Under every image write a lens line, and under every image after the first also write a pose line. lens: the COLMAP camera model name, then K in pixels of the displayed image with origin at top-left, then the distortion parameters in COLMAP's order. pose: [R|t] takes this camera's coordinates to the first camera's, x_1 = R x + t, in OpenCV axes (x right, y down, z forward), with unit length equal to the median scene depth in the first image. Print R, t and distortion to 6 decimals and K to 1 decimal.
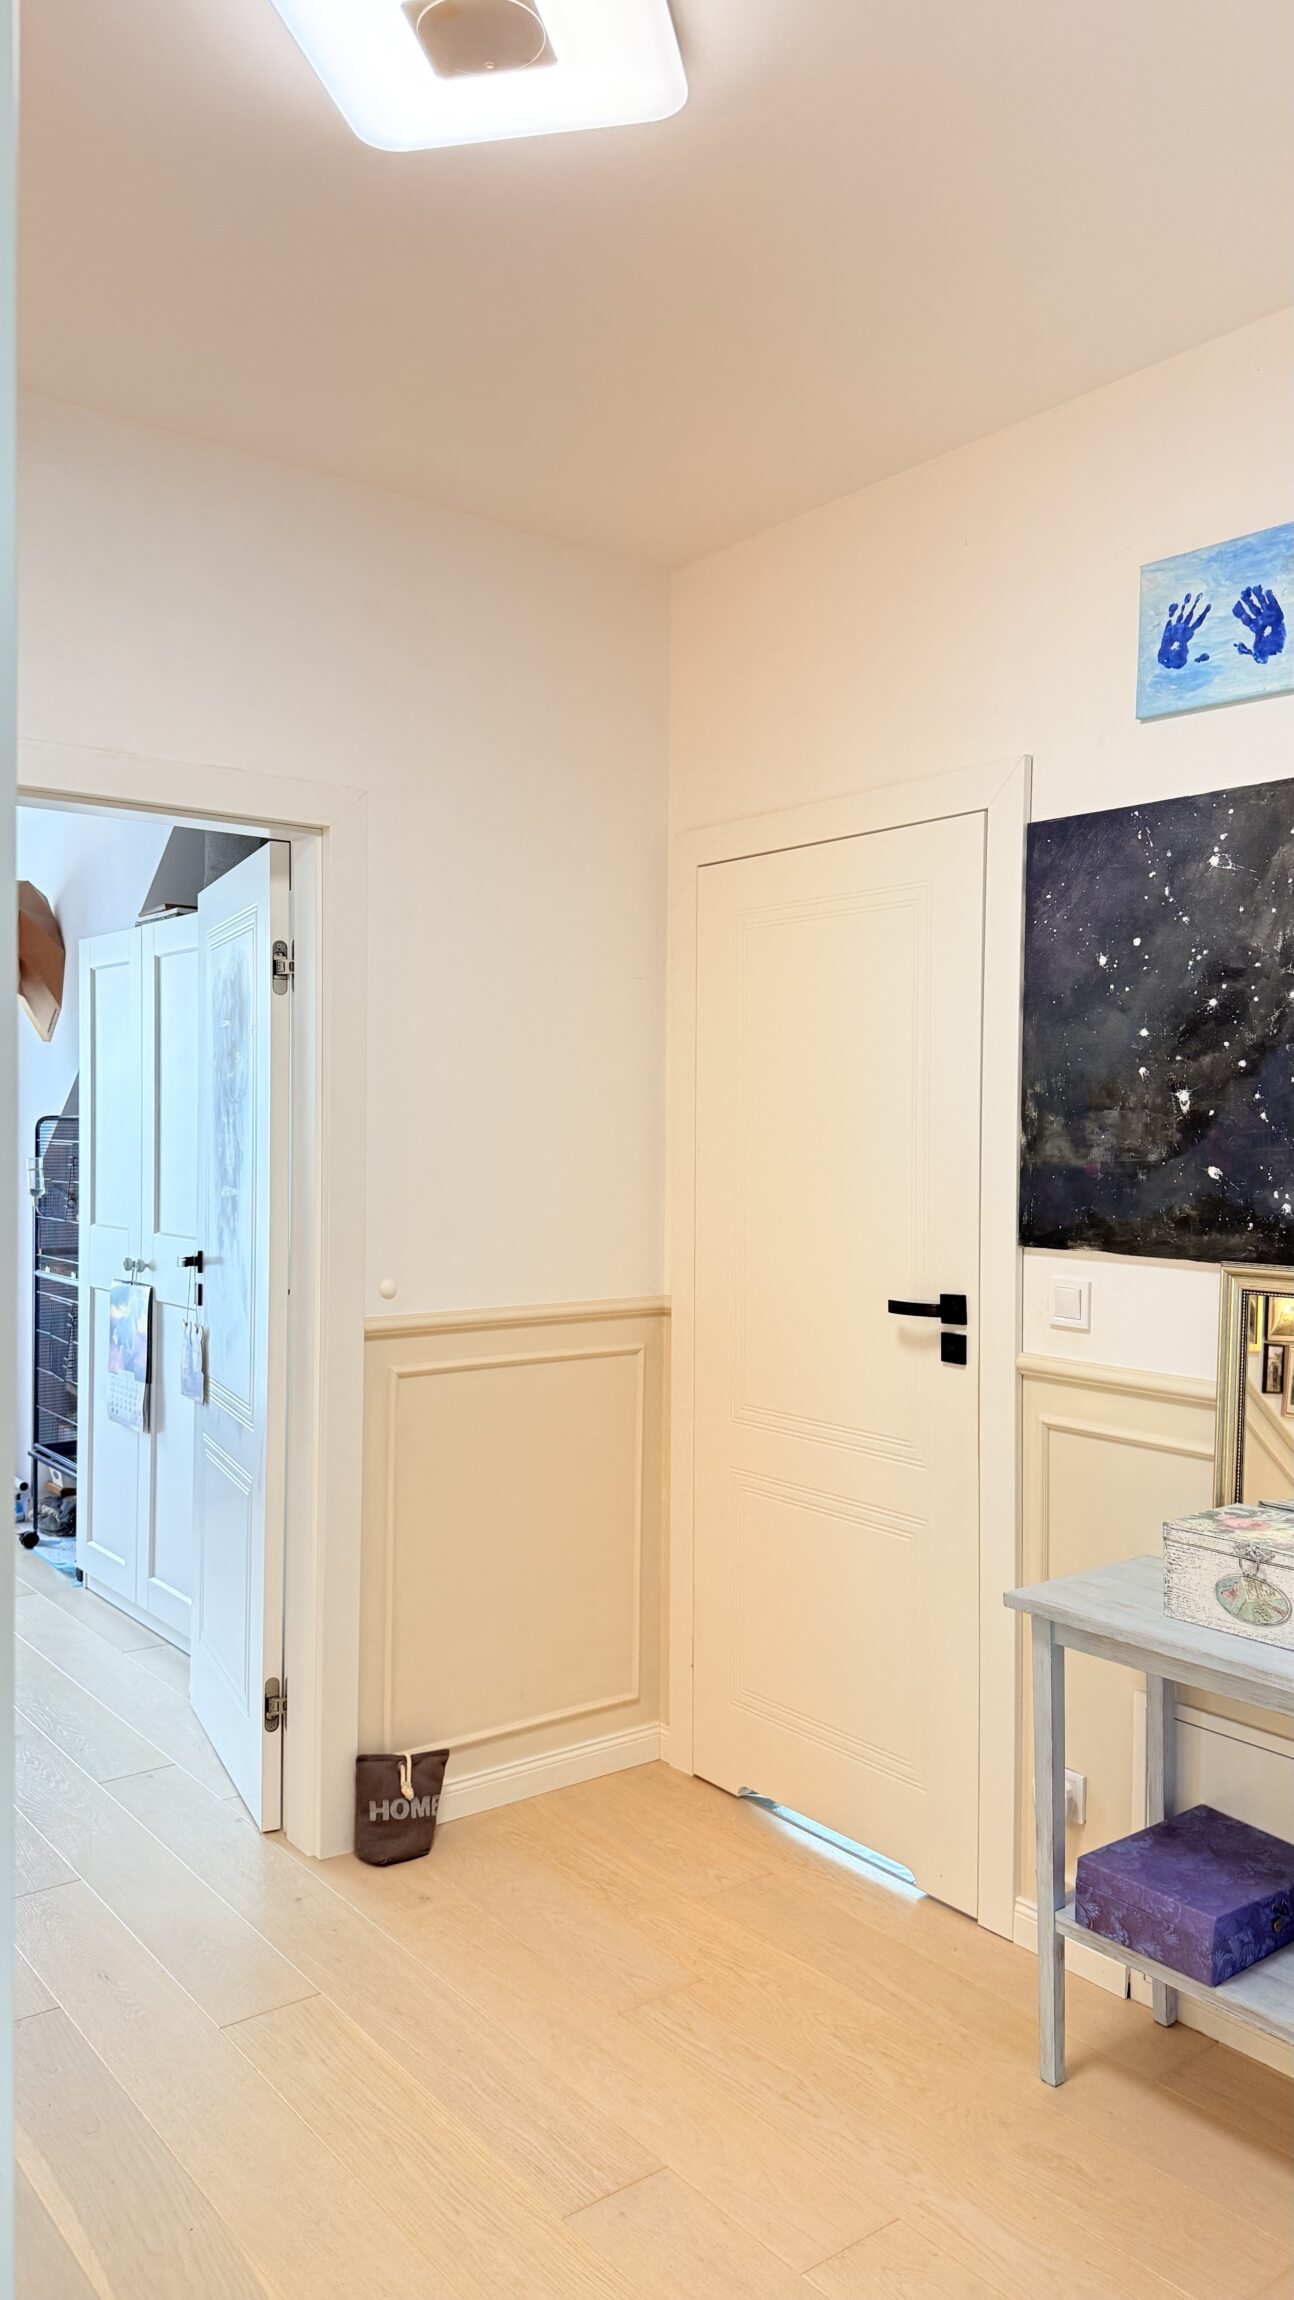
lens RADIAL K [[1585.0, 0, 647.0], [0, 1585.0, 1150.0], [0, 0, 1]] dist [0.157785, -0.370559]
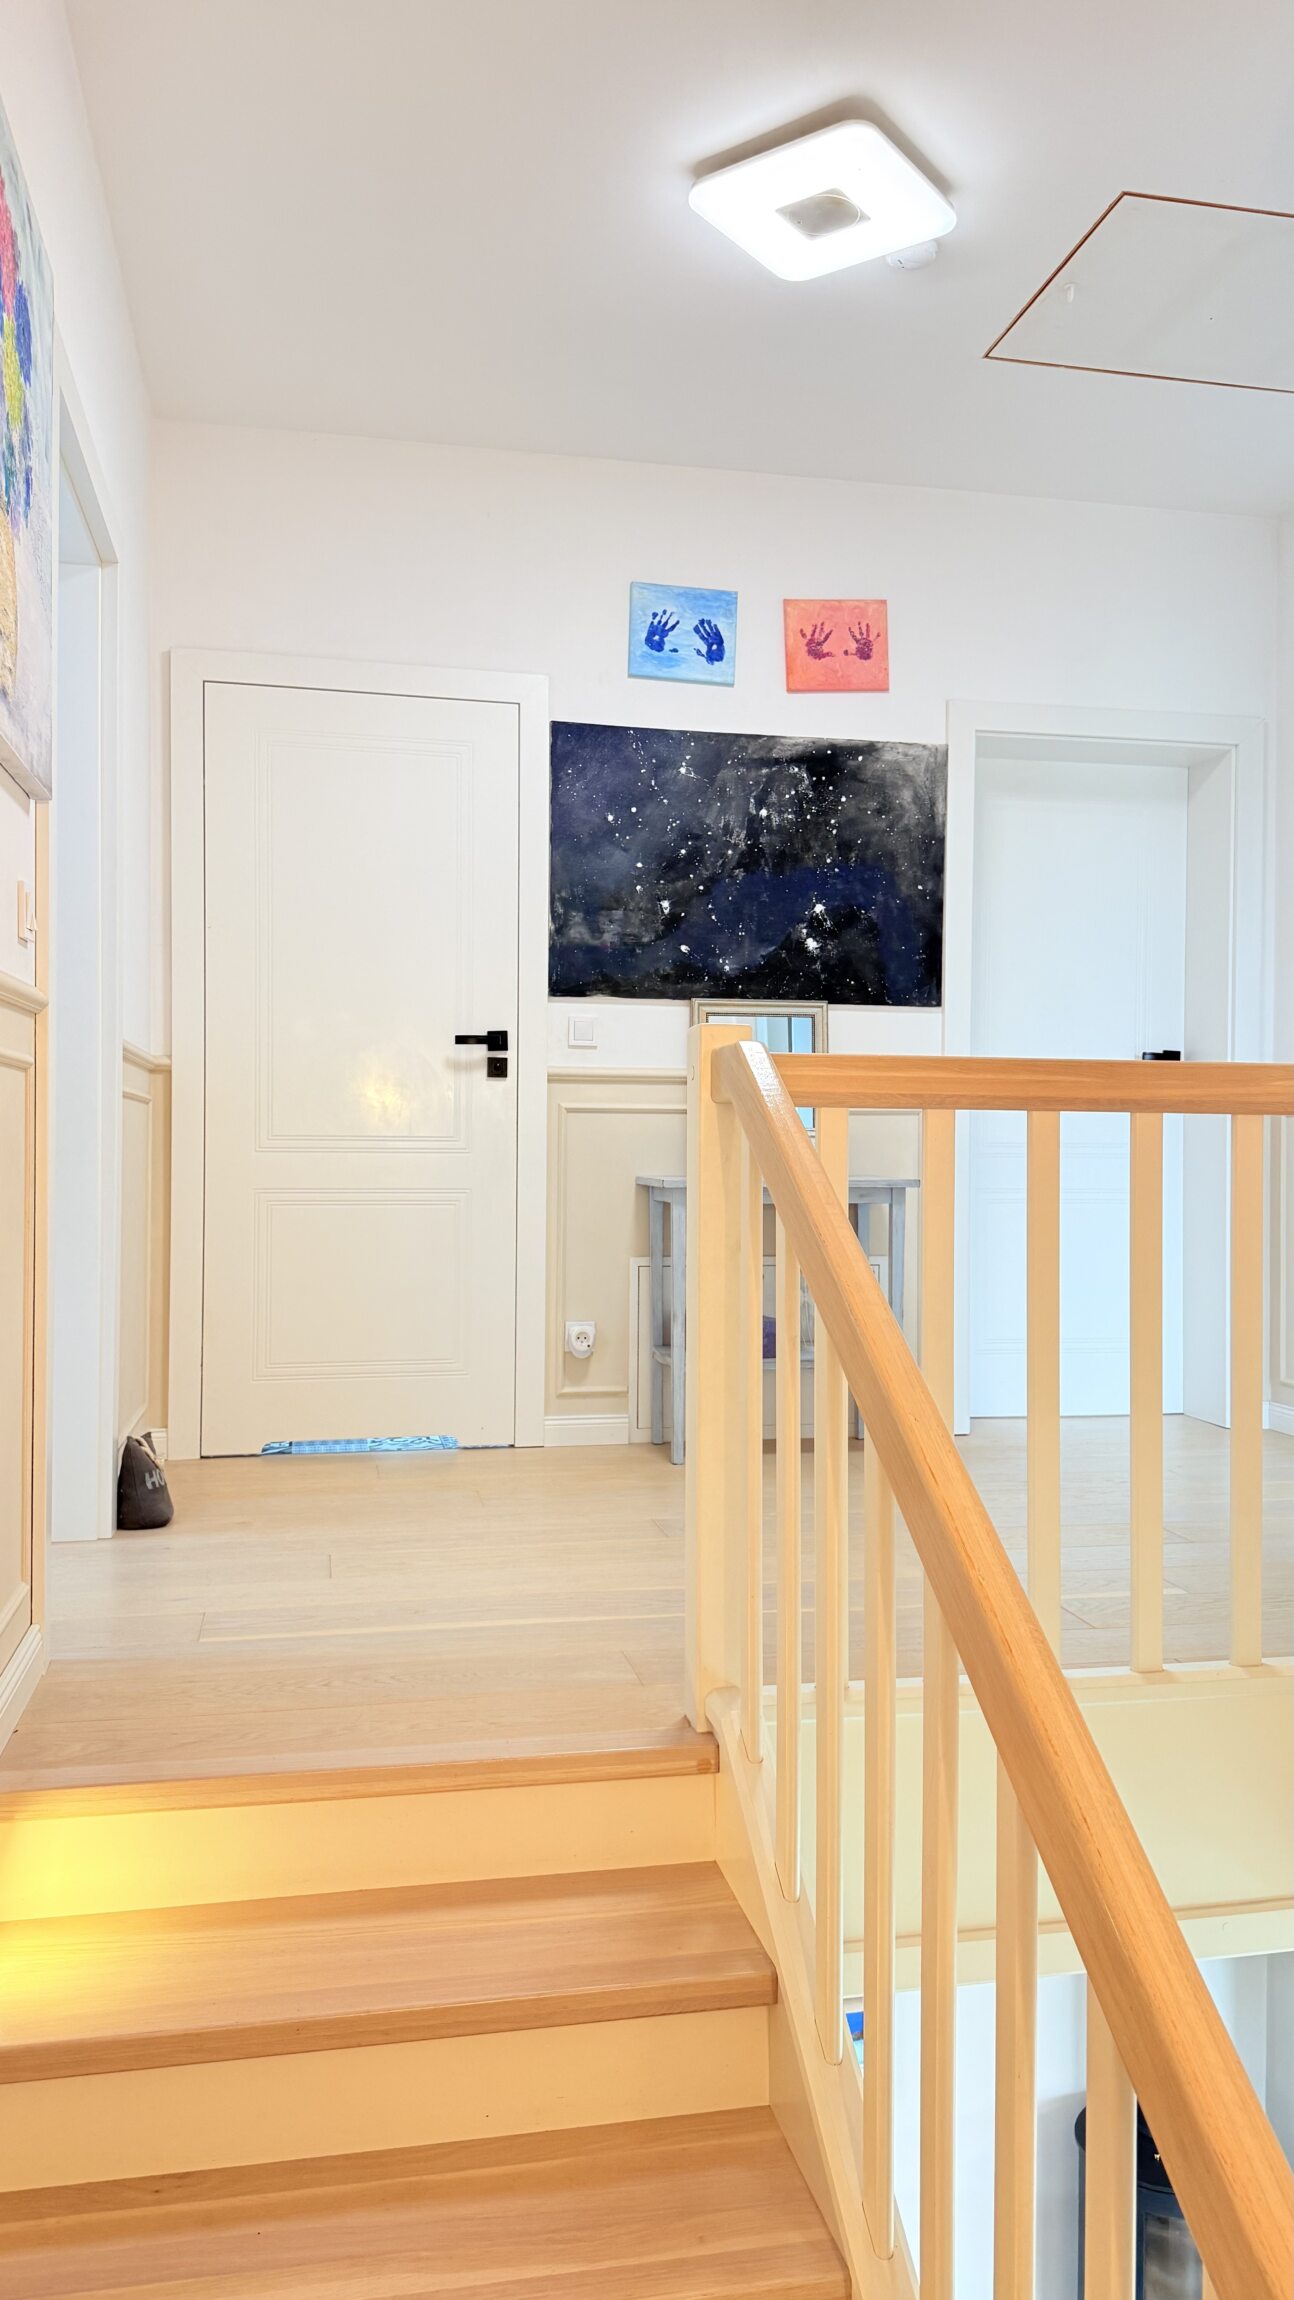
lens RADIAL K [[1585.0, 0, 647.0], [0, 1585.0, 1150.0], [0, 0, 1]] dist [0.157785, -0.370559]
pose [[0.446540, -0.017117, 0.894600, -1.182610], [0.008421, 0.999853, 0.014928, 0.200397], [-0.894724, 0.000867, 0.446618, 0.244613]]
